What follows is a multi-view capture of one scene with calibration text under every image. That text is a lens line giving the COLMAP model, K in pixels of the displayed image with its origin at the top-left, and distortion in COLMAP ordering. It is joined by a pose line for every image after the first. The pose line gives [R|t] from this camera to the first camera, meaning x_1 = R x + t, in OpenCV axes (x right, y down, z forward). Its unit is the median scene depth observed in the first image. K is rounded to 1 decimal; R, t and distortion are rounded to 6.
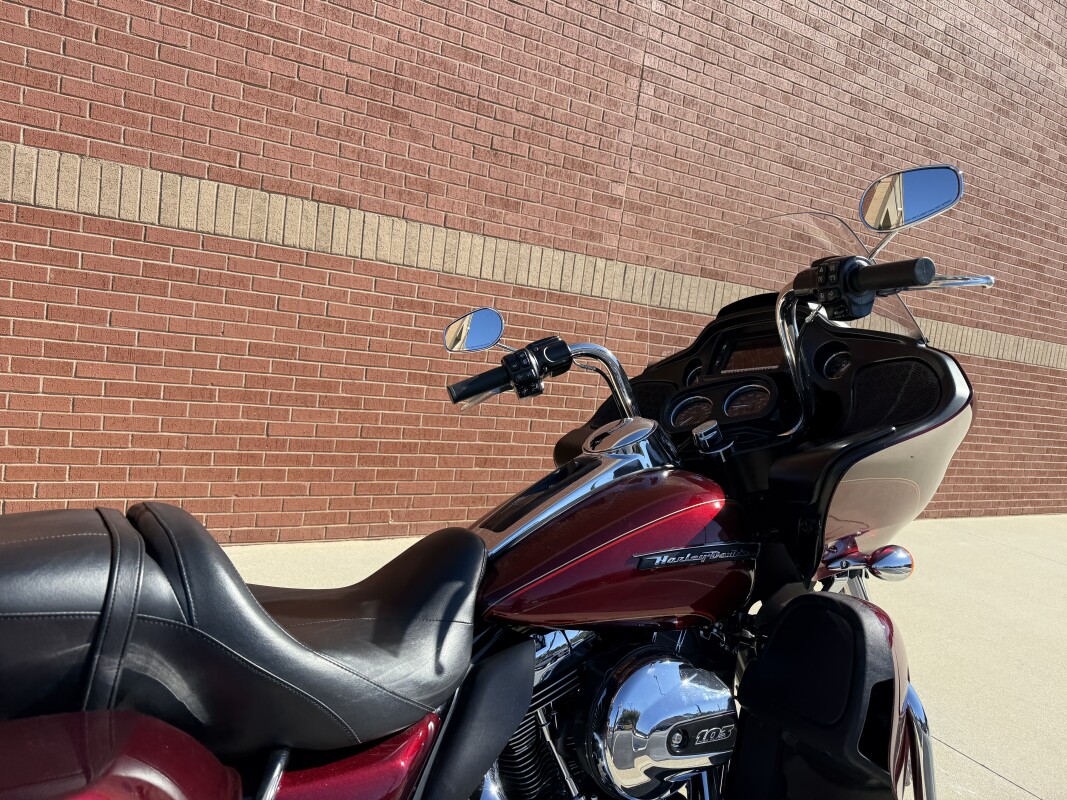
lens RADIAL K [[753.3, 0, 530.4], [0, 753.3, 403.2], [0, 0, 1]] dist [0.039050, -0.046321]
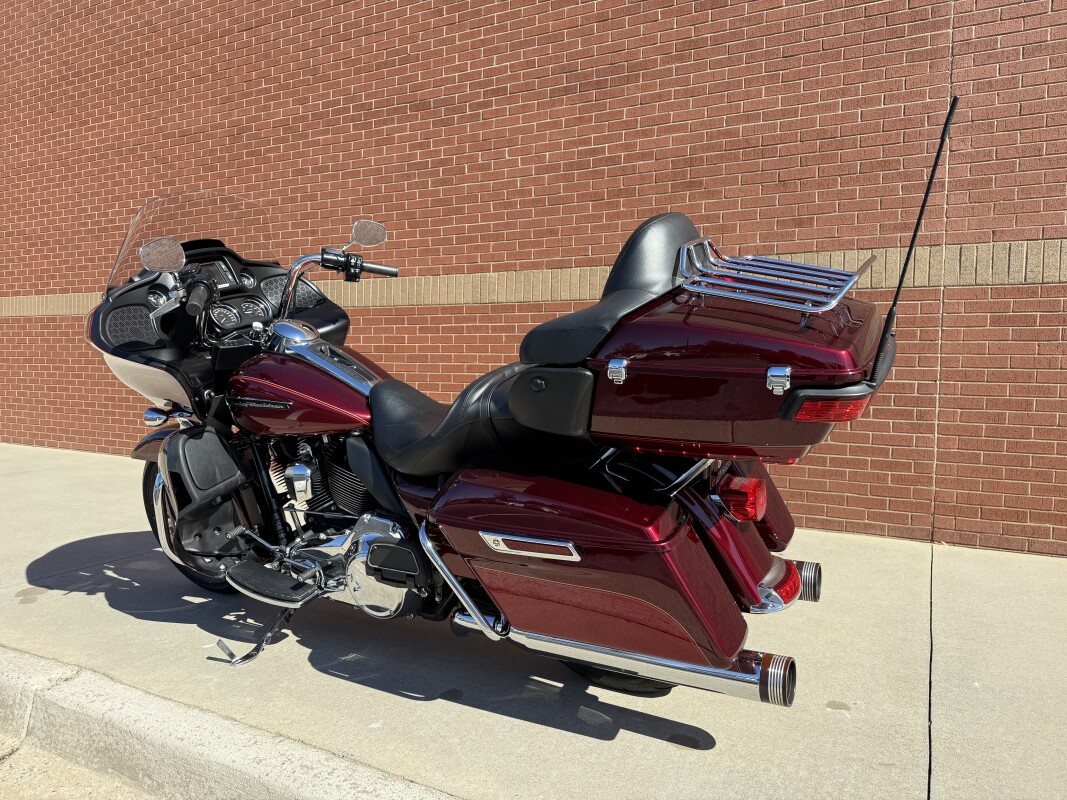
lens RADIAL K [[753.3, 0, 528.7], [0, 753.3, 412.4], [0, 0, 1]] dist [0.039050, -0.046321]
pose [[0.520826, -0.078258, -0.850068, 0.762290], [-0.045035, 0.991884, -0.118906, 0.182329], [0.852474, 0.100212, 0.513074, 0.119888]]
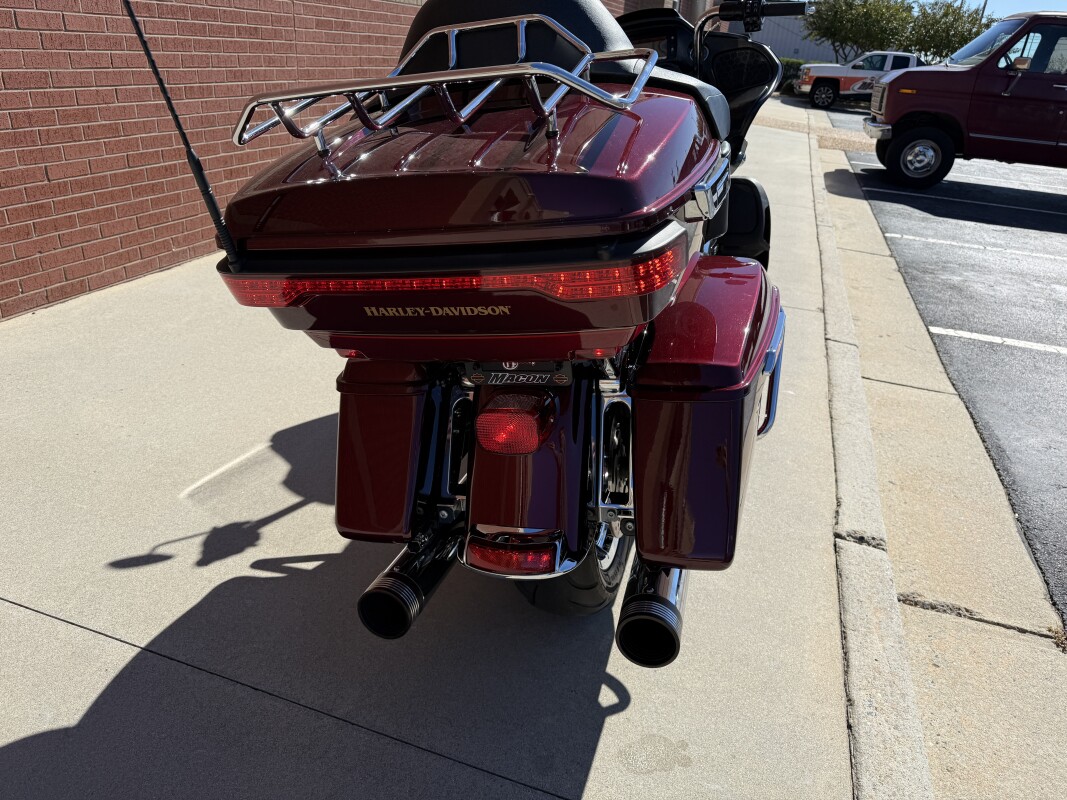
lens RADIAL K [[753.3, 0, 540.4], [0, 753.3, 405.9], [0, 0, 1]] dist [0.039050, -0.046321]
pose [[0.751453, -0.352898, 0.557477, -0.496927], [0.099843, 0.896028, 0.432627, -0.049658], [-0.652188, -0.269439, 0.708557, -0.108691]]
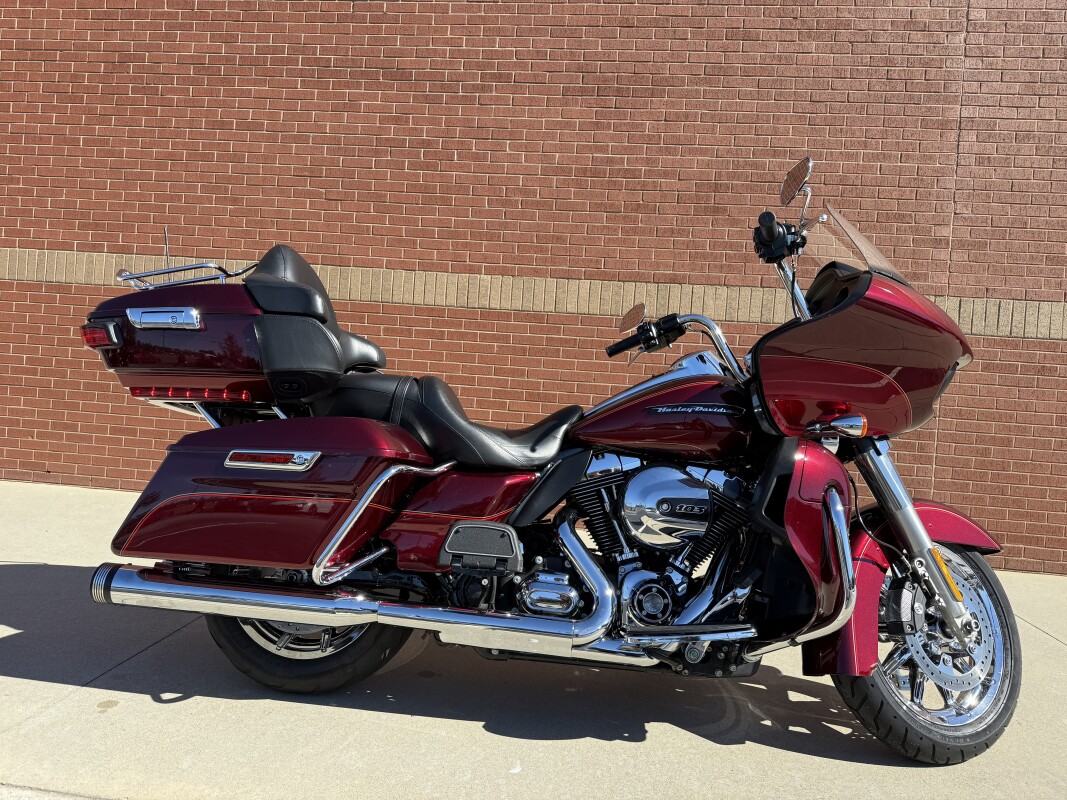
lens RADIAL K [[753.3, 0, 528.8], [0, 753.3, 406.4], [0, 0, 1]] dist [0.039050, -0.046321]
pose [[0.800666, -0.061617, -0.595934, 0.324411], [-0.029300, 0.989480, -0.141674, 0.153289], [0.598395, 0.130895, 0.790437, -0.191984]]
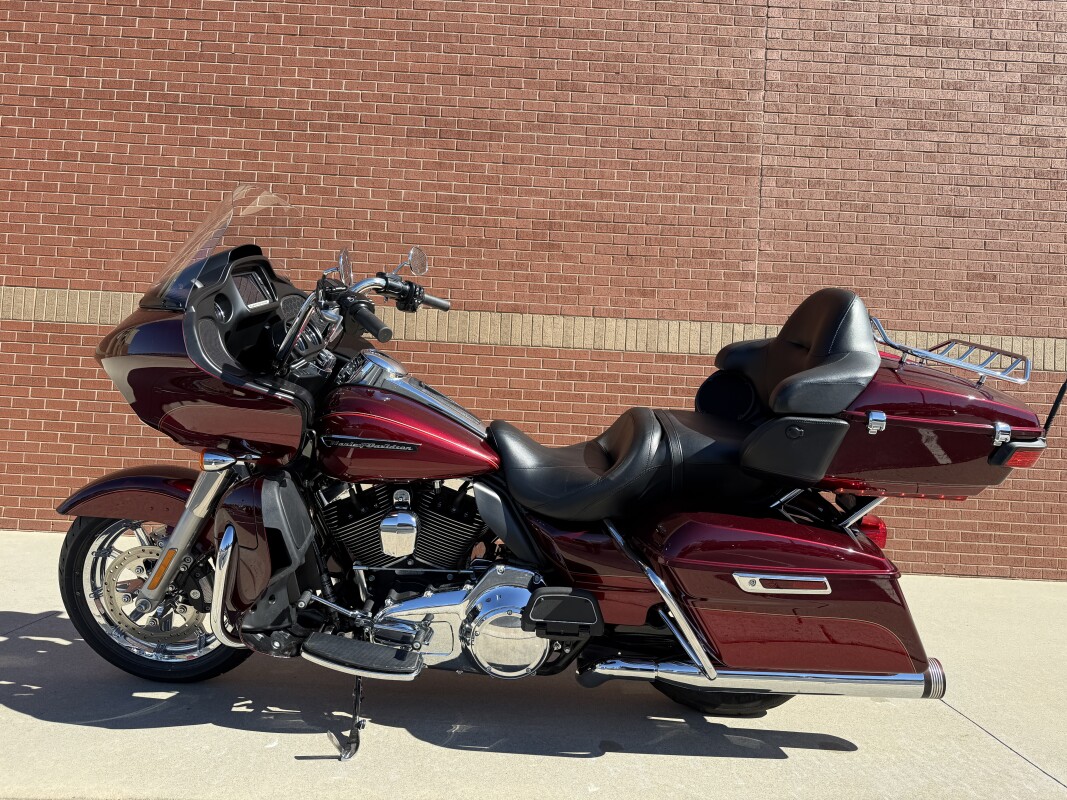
lens RADIAL K [[753.3, 0, 536.5], [0, 753.3, 410.9], [0, 0, 1]] dist [0.039050, -0.046321]
pose [[0.863956, -0.101126, -0.493309, 0.466085], [0.008983, 0.982568, -0.185688, 0.188883], [0.503488, 0.155995, 0.849803, -0.173085]]
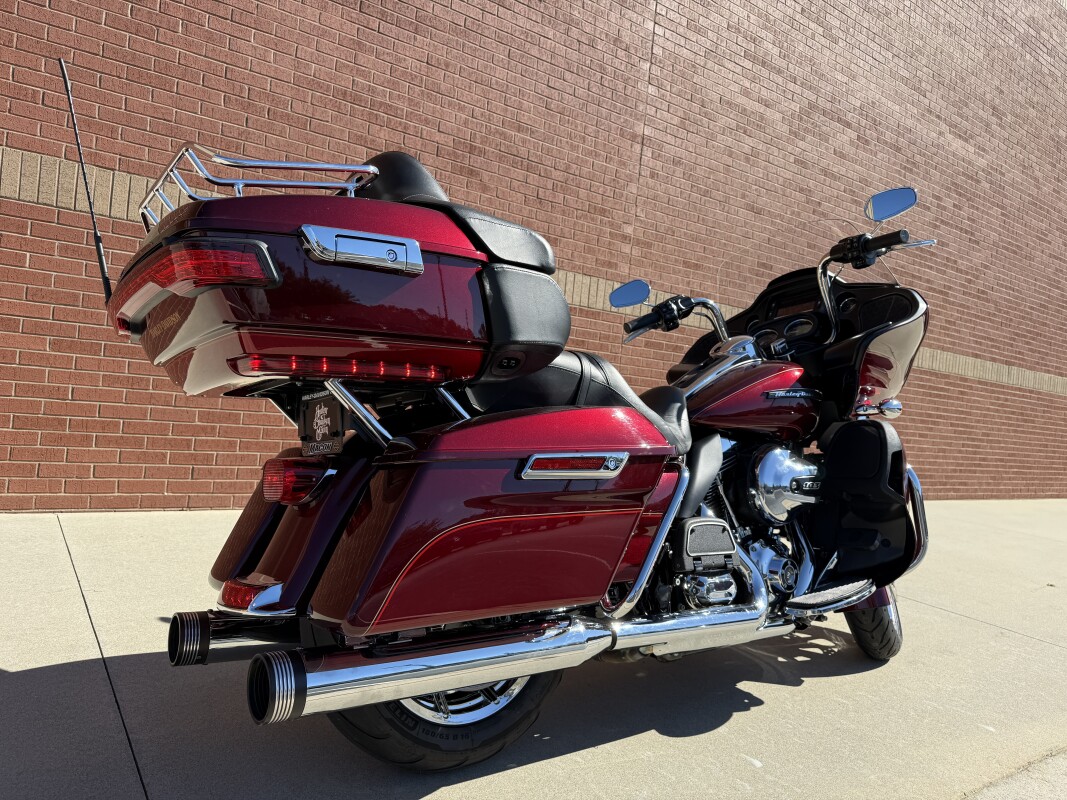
lens RADIAL K [[753.3, 0, 529.5], [0, 753.3, 400.7], [0, 0, 1]] dist [0.039050, -0.046321]
pose [[0.995684, -0.030699, 0.087585, -0.202612], [0.037418, 0.996395, -0.076132, 0.115366], [-0.084932, 0.079080, 0.993244, -0.270177]]
